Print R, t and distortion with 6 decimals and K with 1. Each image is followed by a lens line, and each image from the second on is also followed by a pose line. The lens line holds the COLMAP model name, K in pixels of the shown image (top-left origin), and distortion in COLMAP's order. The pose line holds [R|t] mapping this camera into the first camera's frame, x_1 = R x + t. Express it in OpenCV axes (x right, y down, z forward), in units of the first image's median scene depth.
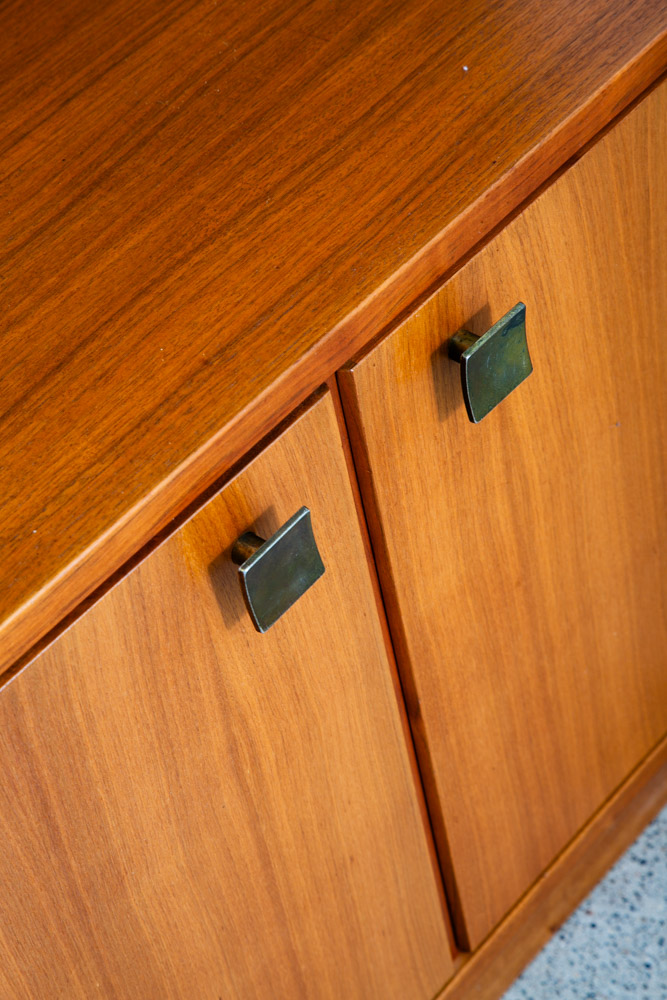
lens RADIAL K [[2418.0, 0, 333.5], [0, 2418.0, 500.0], [0, 0, 1]] dist [0.378212, 0.318208]
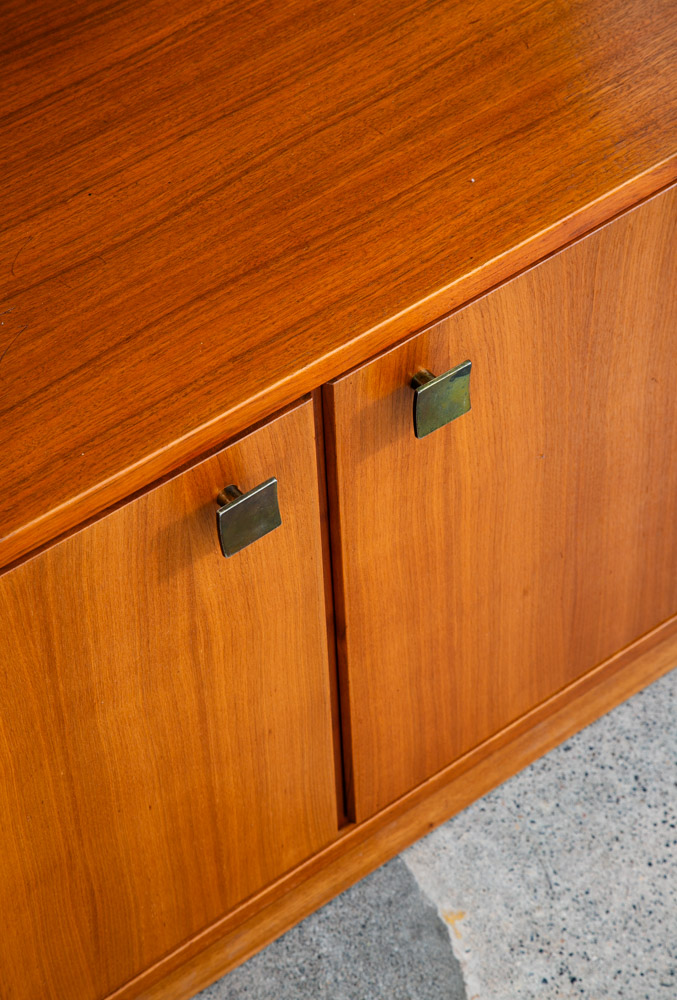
lens RADIAL K [[2600.3, 0, 339.2], [0, 2600.3, 470.2], [0, 0, 1]] dist [0.522452, -0.381245]
pose [[0.974717, 0.218881, -0.044910, 0.084234], [-0.217102, 0.975274, 0.041329, -0.065671], [0.052846, -0.030534, 0.998136, -0.465339]]
